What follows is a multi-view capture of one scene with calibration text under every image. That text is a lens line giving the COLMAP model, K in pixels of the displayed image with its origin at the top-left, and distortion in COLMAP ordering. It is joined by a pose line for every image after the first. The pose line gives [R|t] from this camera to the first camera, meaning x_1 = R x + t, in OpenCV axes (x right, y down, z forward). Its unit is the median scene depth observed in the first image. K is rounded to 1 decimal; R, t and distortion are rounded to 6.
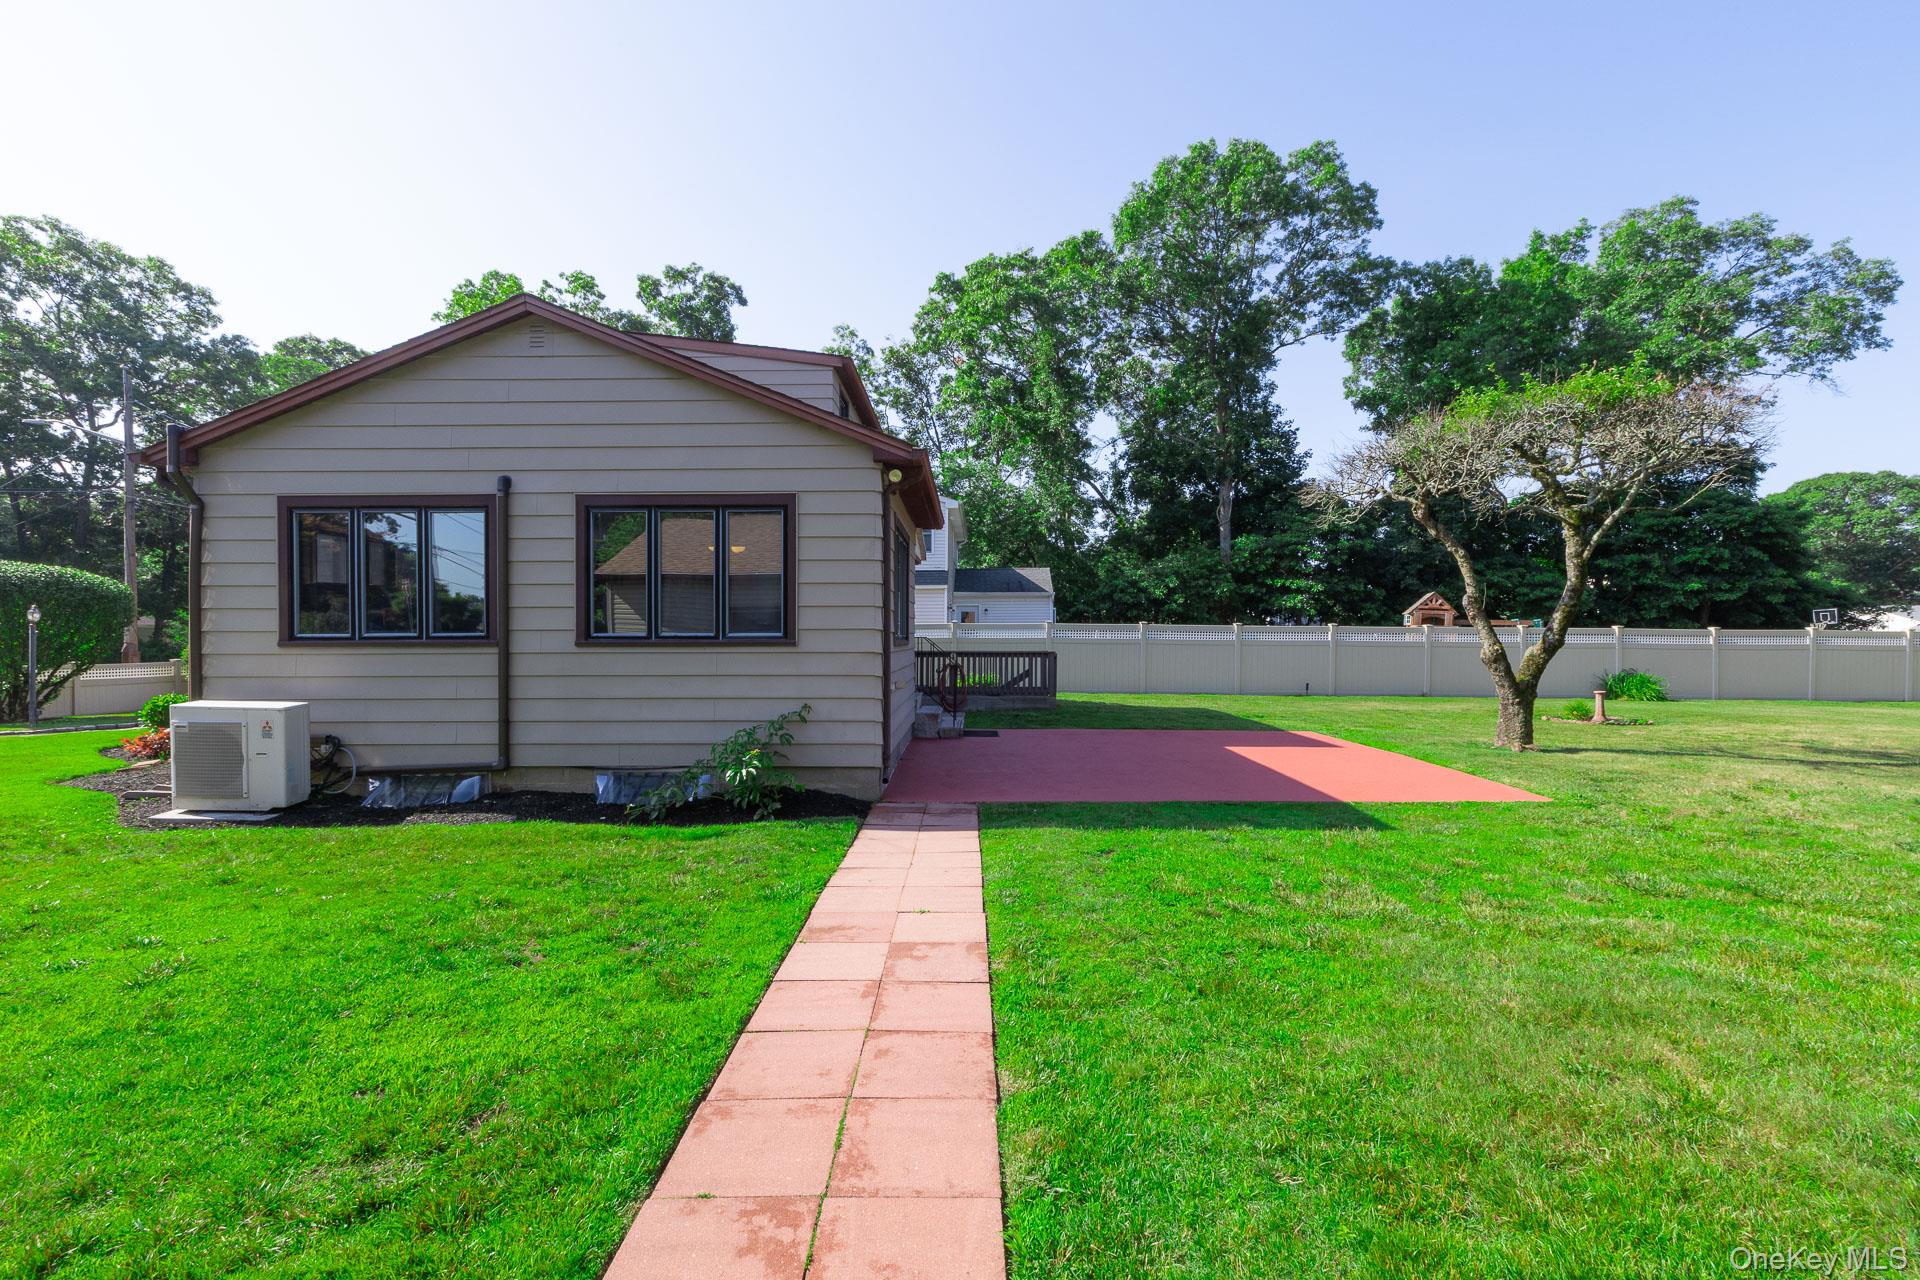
lens RADIAL K [[857.9, 0, 949.1], [0, 857.9, 649.4], [0, 0, 1]] dist [-0.001290, -0.000663]
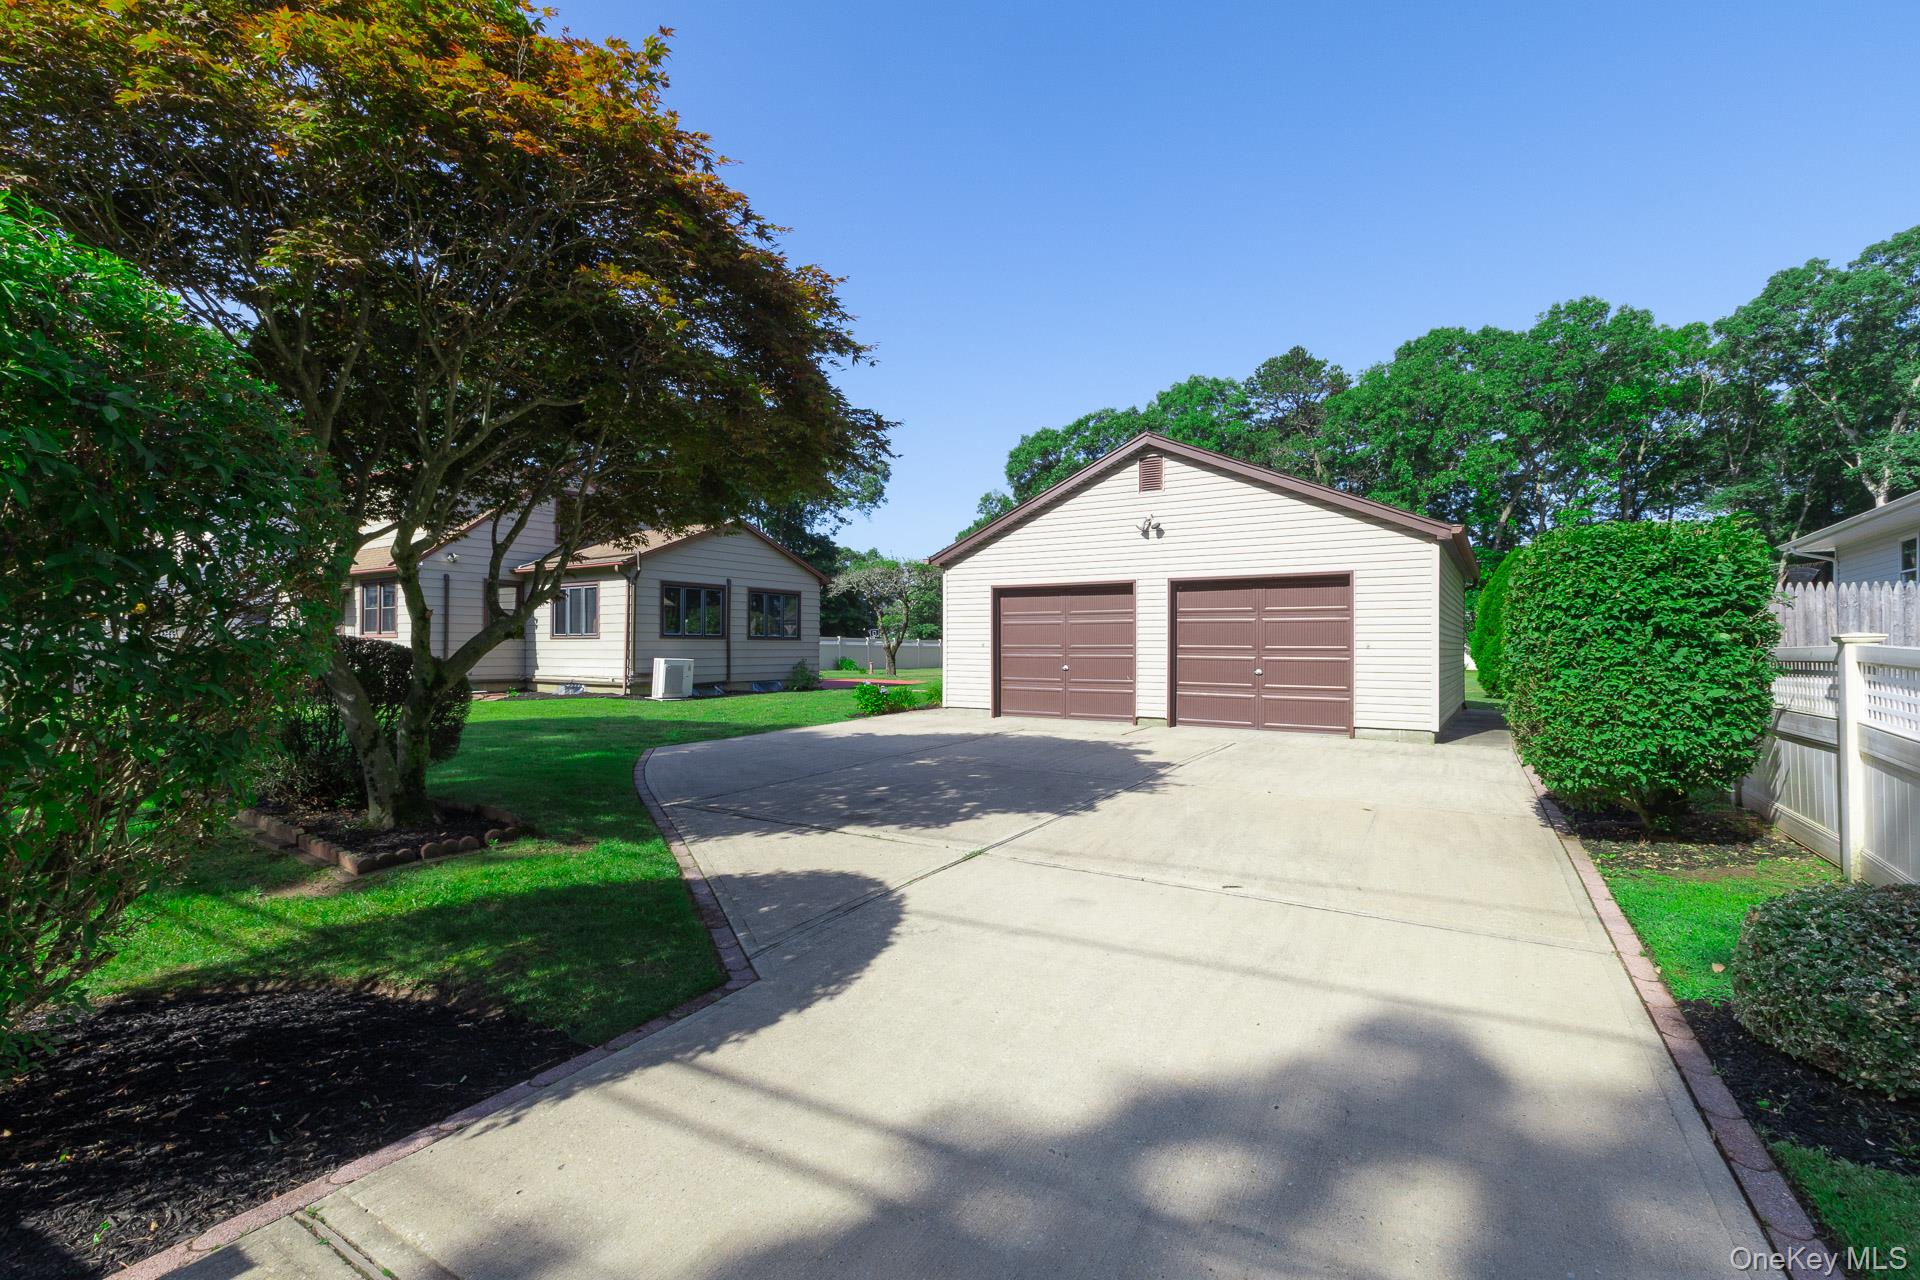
lens RADIAL K [[851.7, 0, 961.7], [0, 851.7, 642.9], [0, 0, 1]] dist [0.001164, -0.000488]
pose [[0.533768, 0.006581, 0.845606, -0.537299], [0.005527, 0.999921, -0.011271, 0.009641], [-0.845613, 0.010689, 0.533689, -0.247167]]
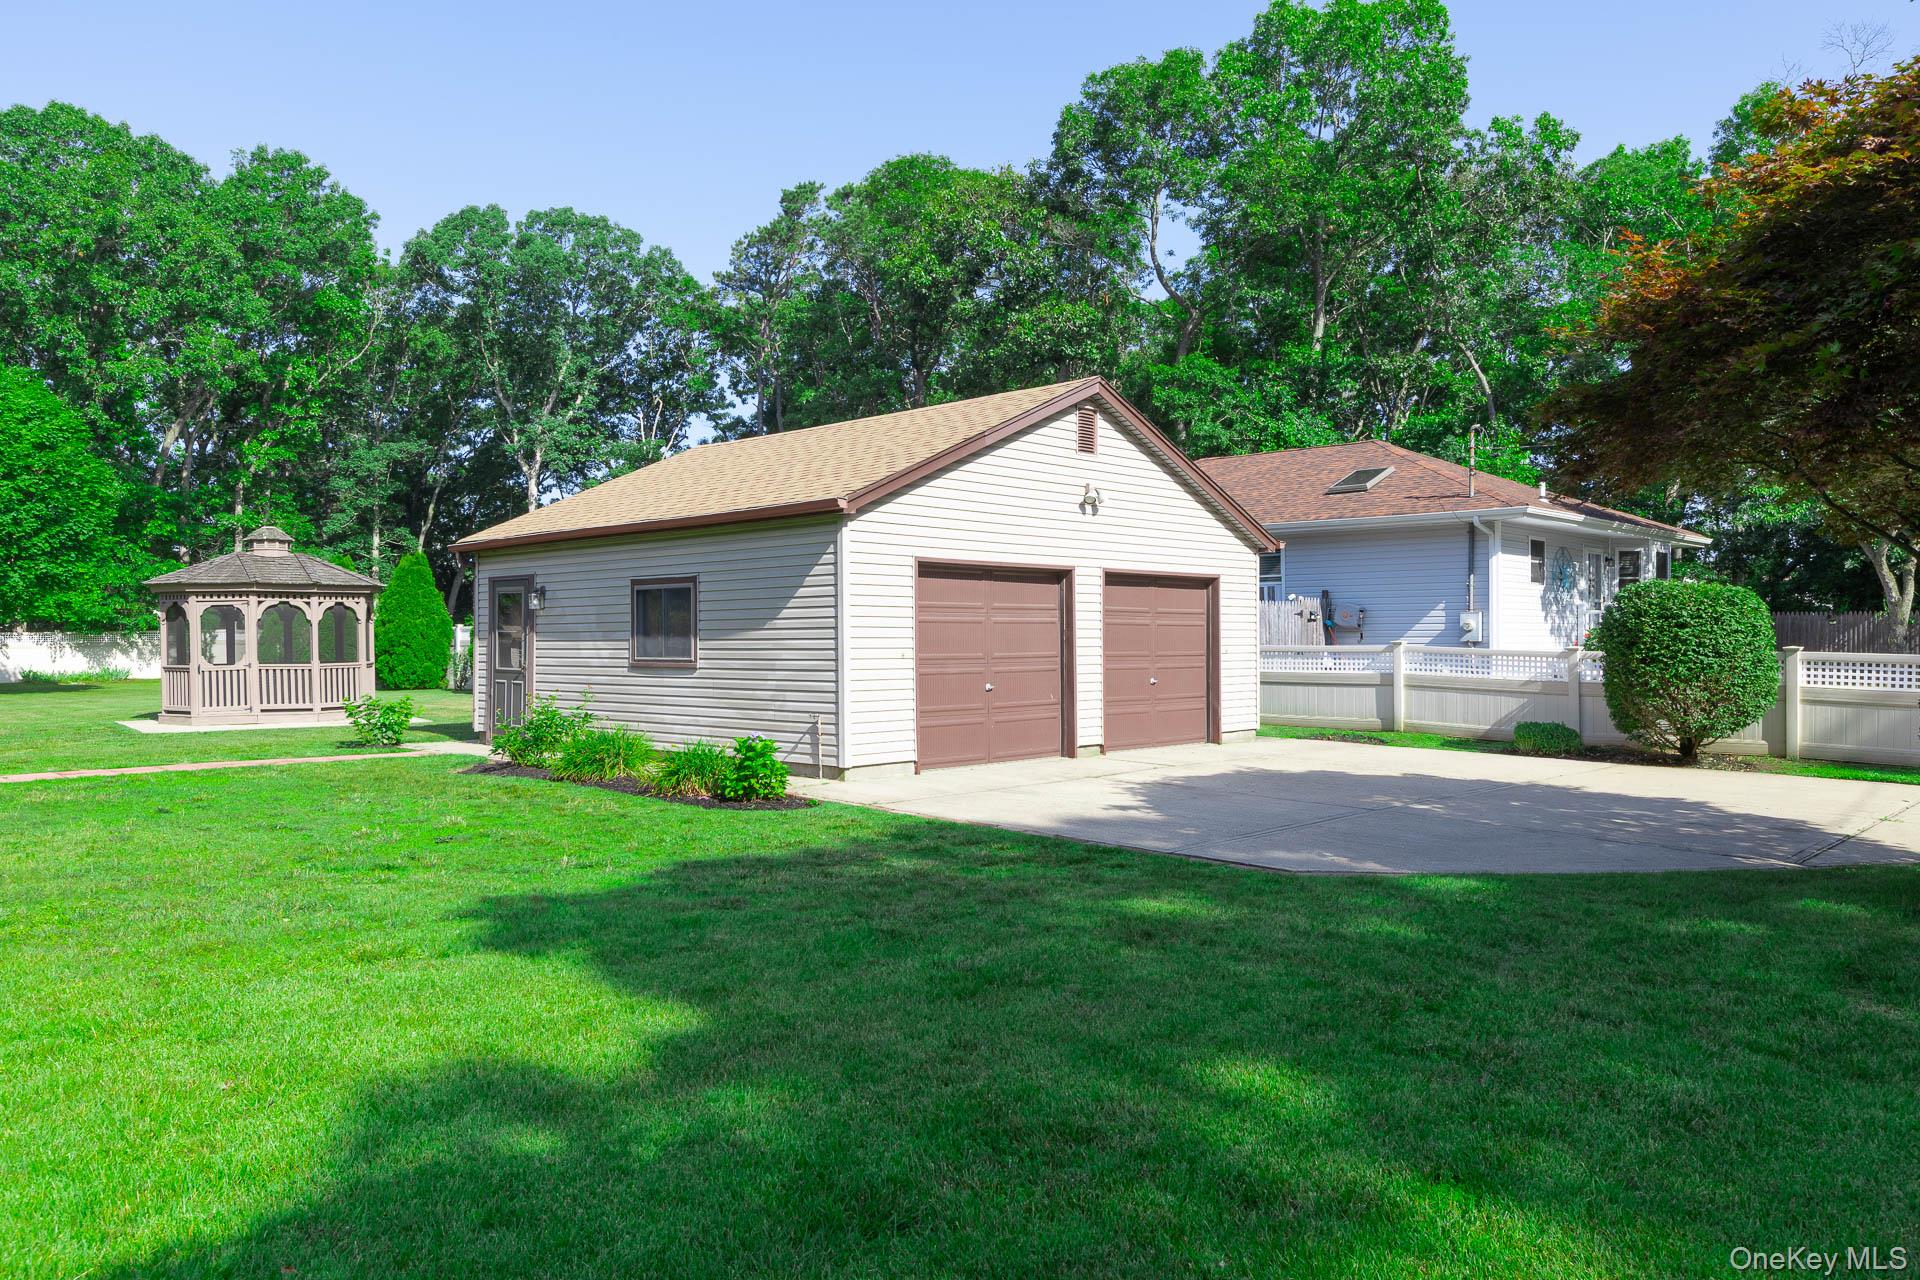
lens RADIAL K [[1335.1, 0, 960.0], [0, 1335.1, 640.0], [0, 0, 1]] dist [-0.005193, -0.006966]
pose [[-0.726144, 0.000227, 0.687542, -0.462646], [0.008696, 0.999923, 0.008853, -0.000913], [-0.687487, 0.012407, -0.726090, 0.214942]]
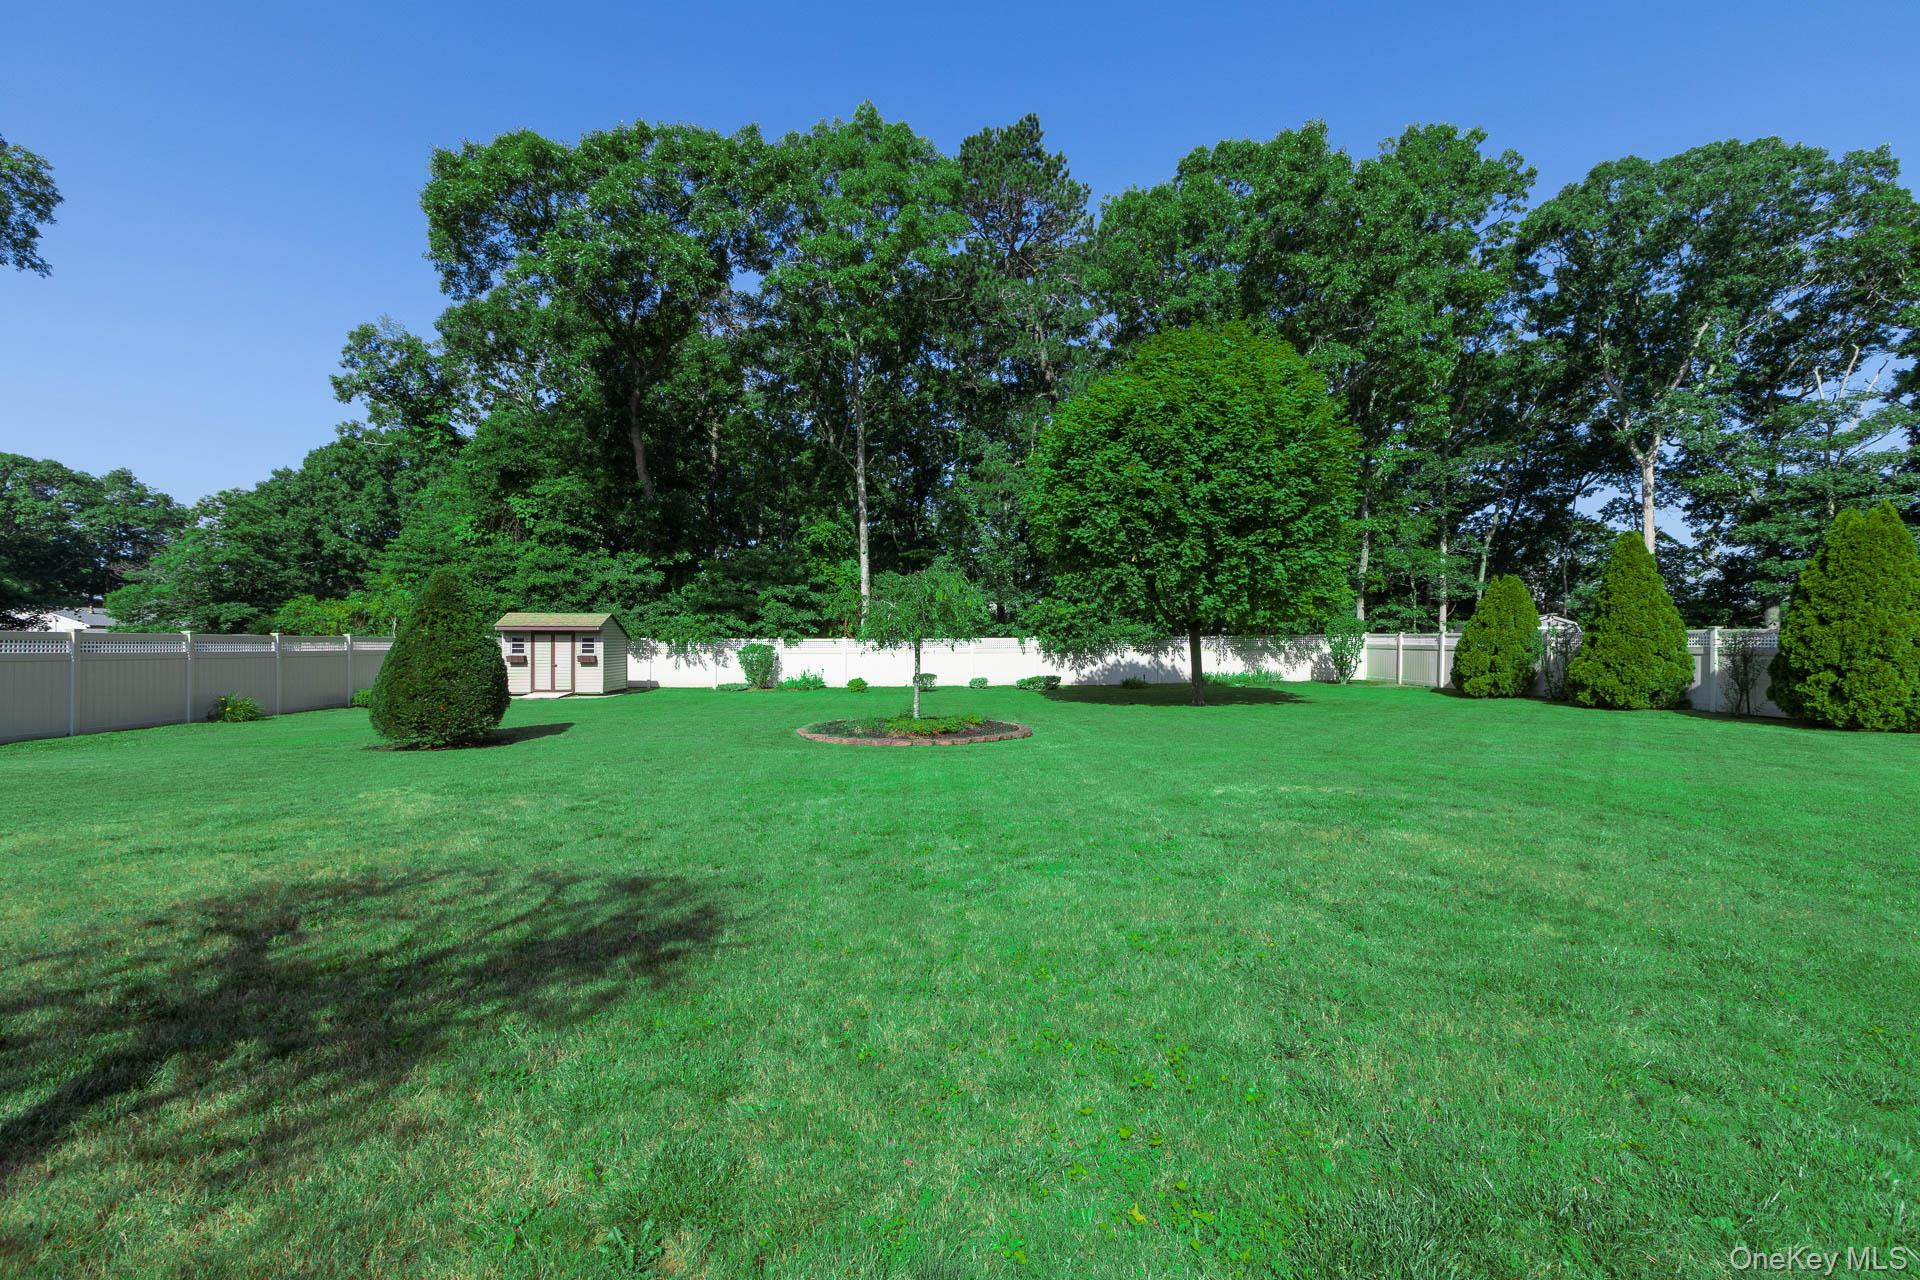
lens RADIAL K [[860.9, 0, 965.0], [0, 860.9, 641.5], [0, 0, 1]] dist [0.003776, 0.000823]
pose [[-0.069257, 0.001156, 0.997598, 0.235307], [0.011967, 0.999928, -0.000328, -0.003023], [-0.997527, 0.011915, -0.069266, 0.207105]]
